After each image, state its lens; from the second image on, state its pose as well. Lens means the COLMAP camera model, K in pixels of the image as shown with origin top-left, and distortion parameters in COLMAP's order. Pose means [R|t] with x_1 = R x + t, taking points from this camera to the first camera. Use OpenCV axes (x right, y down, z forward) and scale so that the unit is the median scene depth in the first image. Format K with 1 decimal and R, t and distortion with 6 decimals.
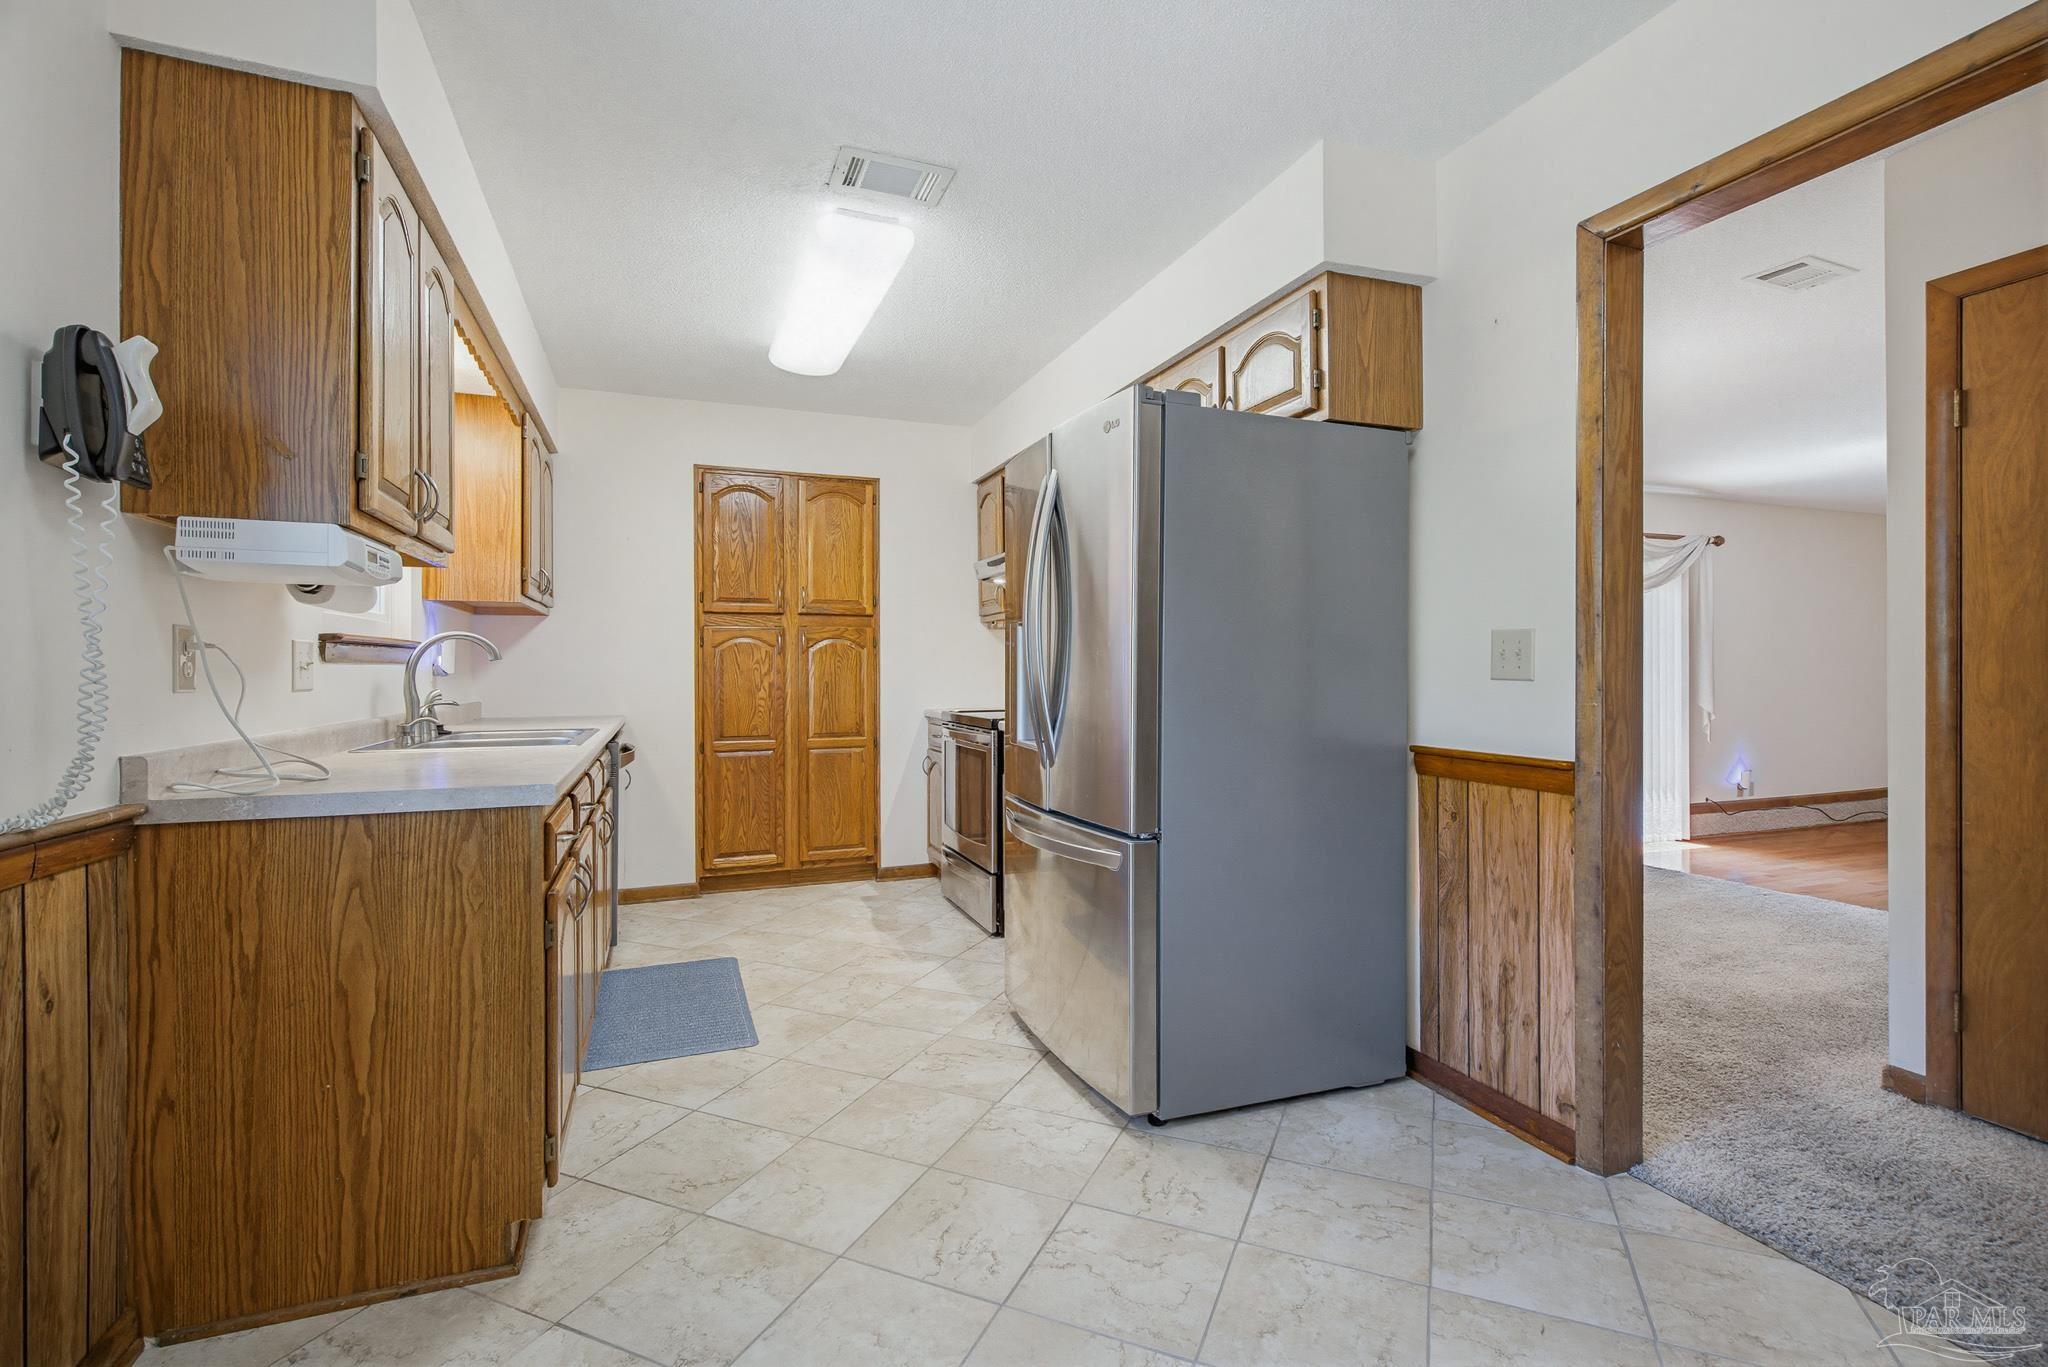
lens RADIAL K [[932.1, 0, 1030.5], [0, 932.1, 672.1], [0, 0, 1]] dist [0.011820, -0.005565]
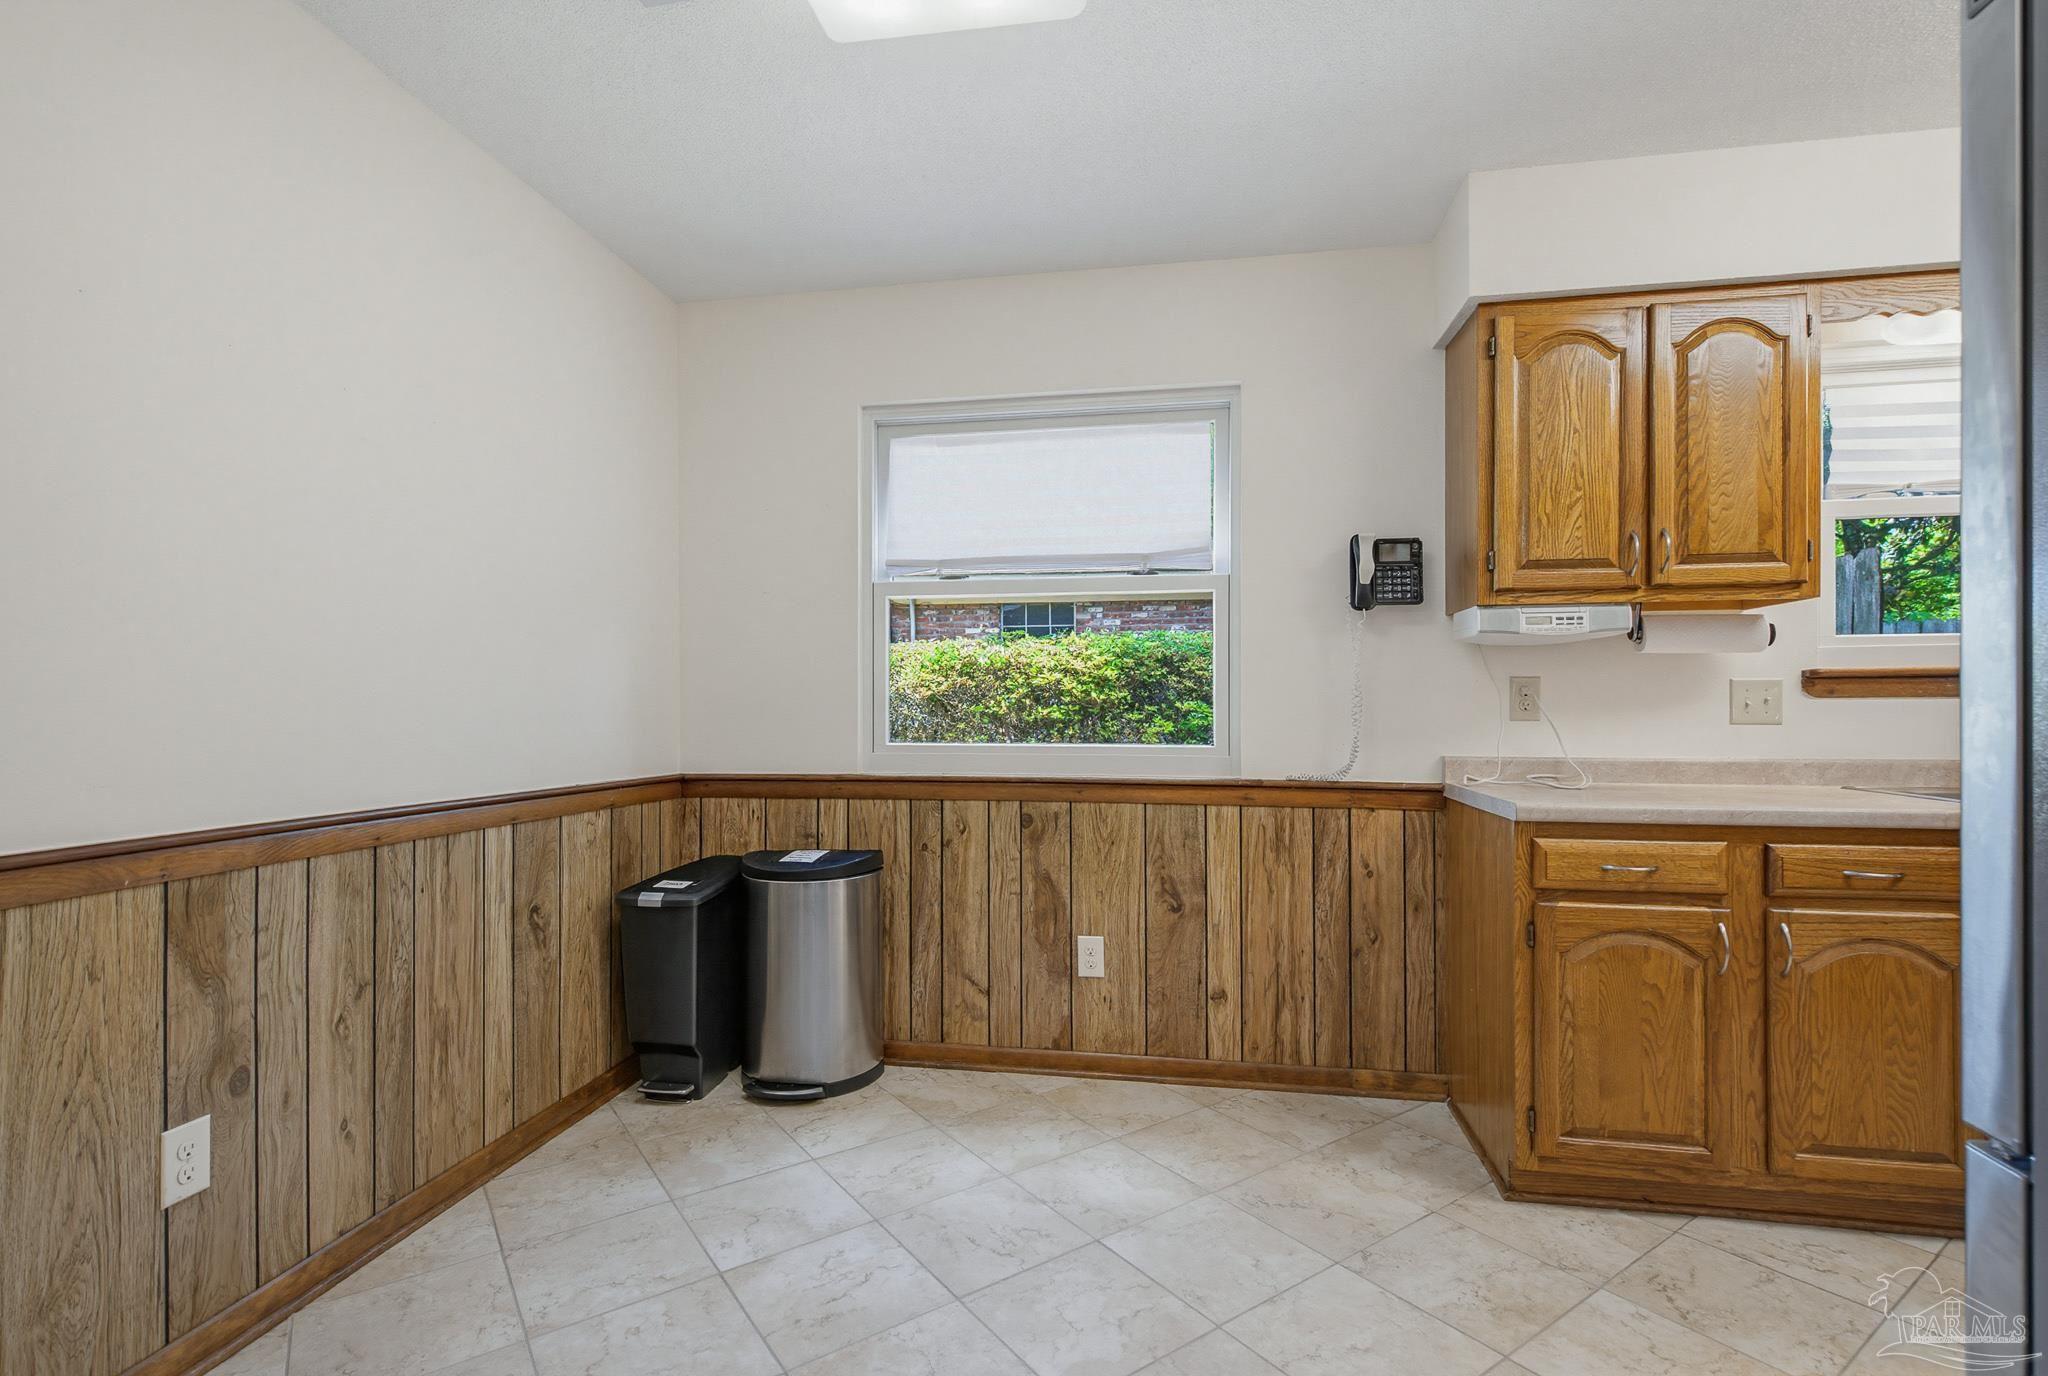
lens RADIAL K [[957.4, 0, 1023.9], [0, 957.4, 698.9], [0, 0, 1]] dist [0.002646, -0.000127]
pose [[-0.513759, -0.001628, -0.857933, 0.901191], [0.001344, 0.999995, -0.002703, -0.011877], [0.857934, -0.002542, -0.513754, 1.165055]]
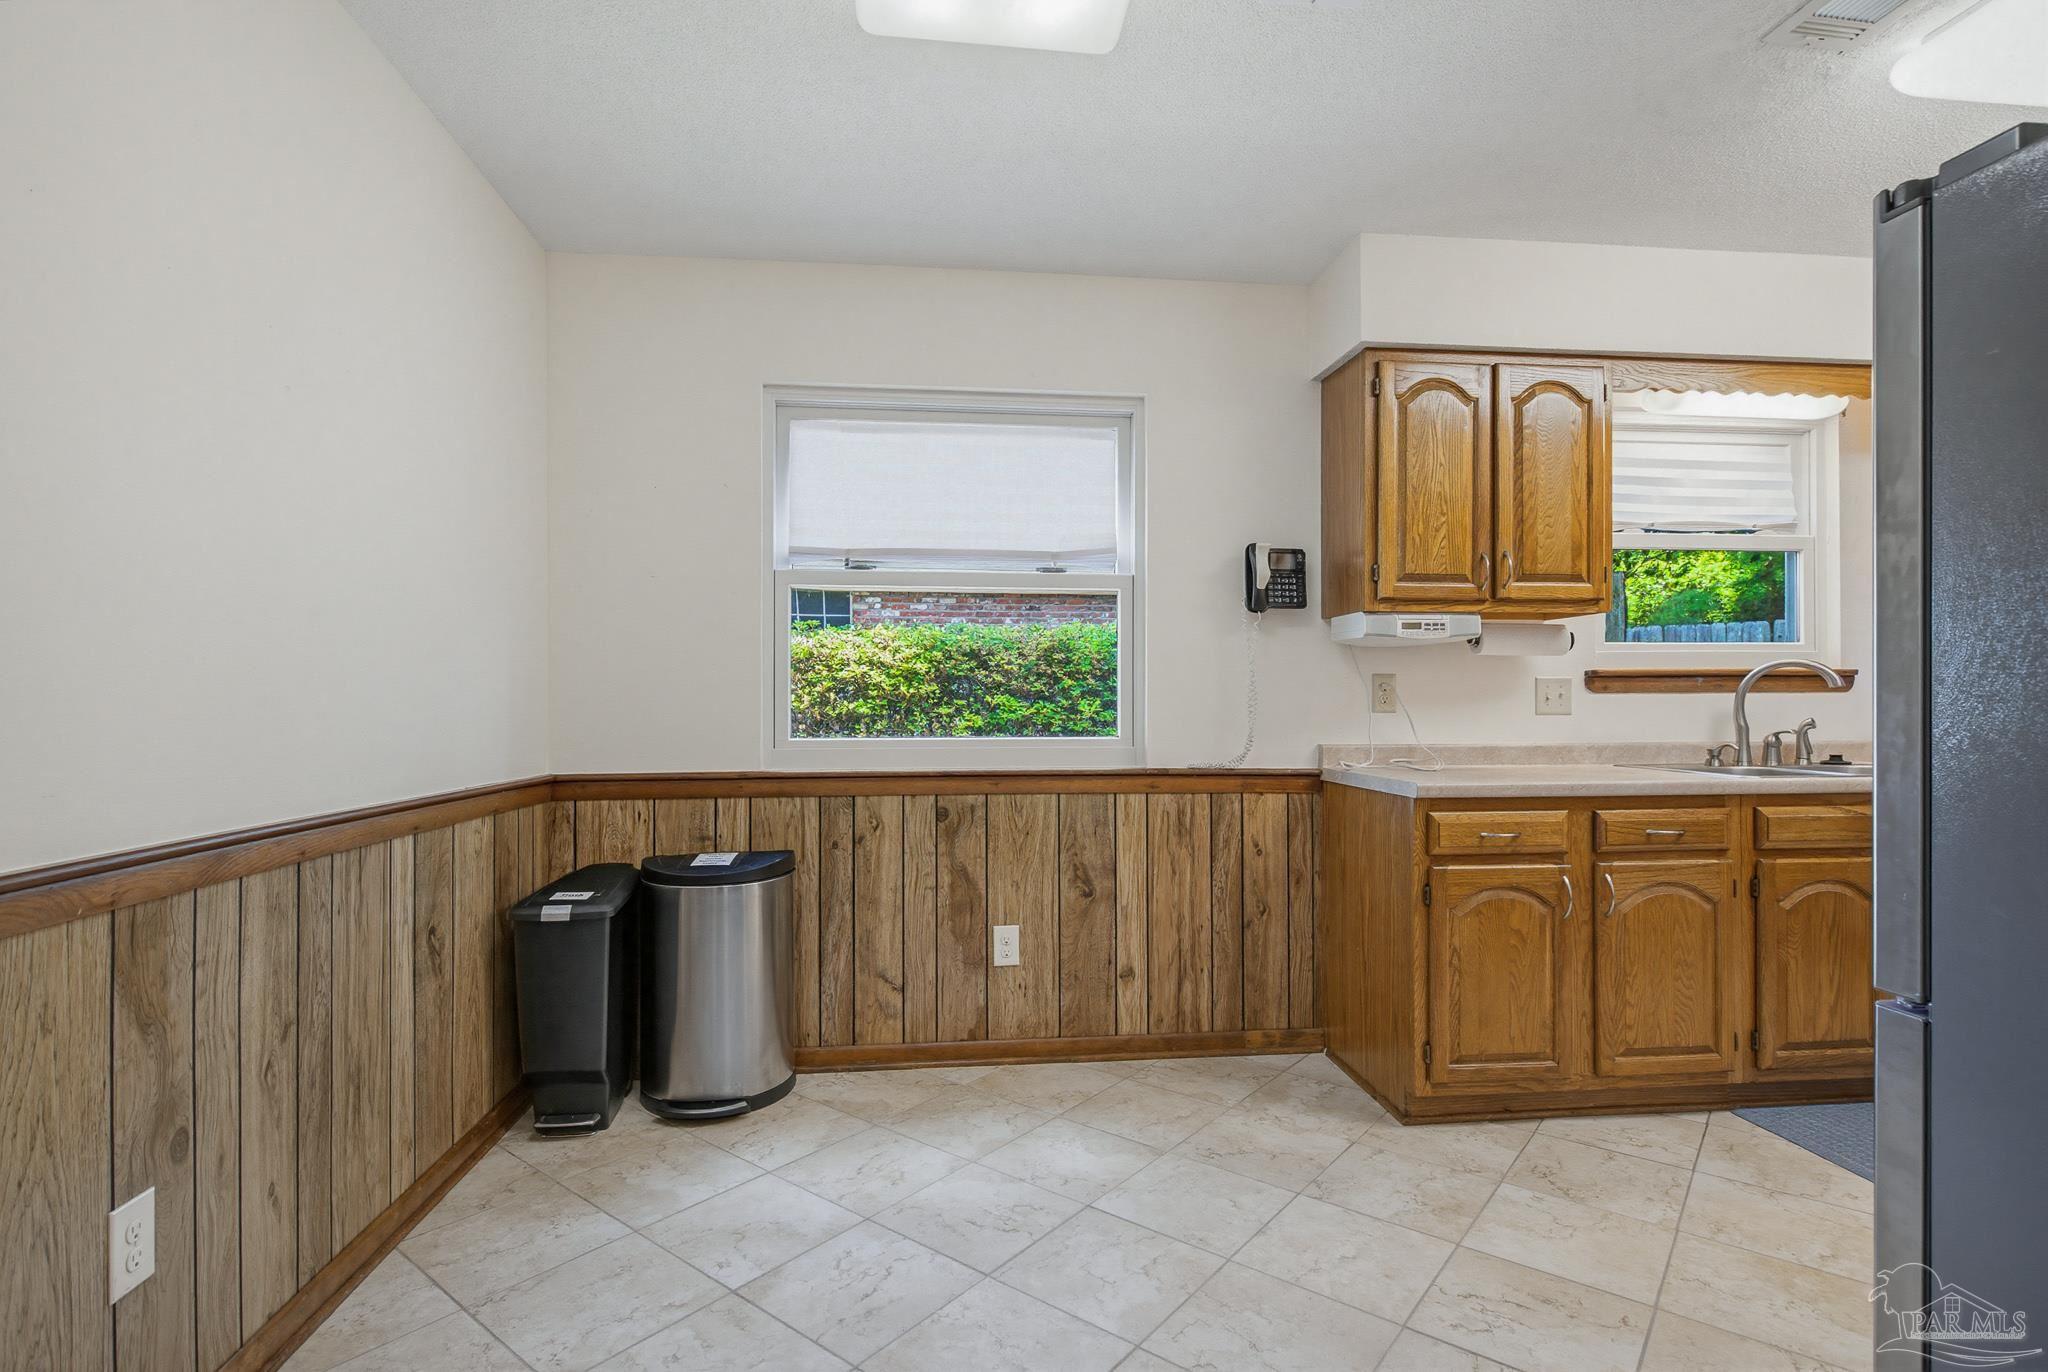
lens RADIAL K [[999.2, 0, 1025.4], [0, 999.2, 691.7], [0, 0, 1]] dist [-0.000396, -0.000027]
pose [[-0.255575, -0.003901, -0.966781, 1.126997], [-0.000406, 0.999992, -0.003928, -0.010552], [0.966789, -0.000611, -0.255575, 0.877364]]
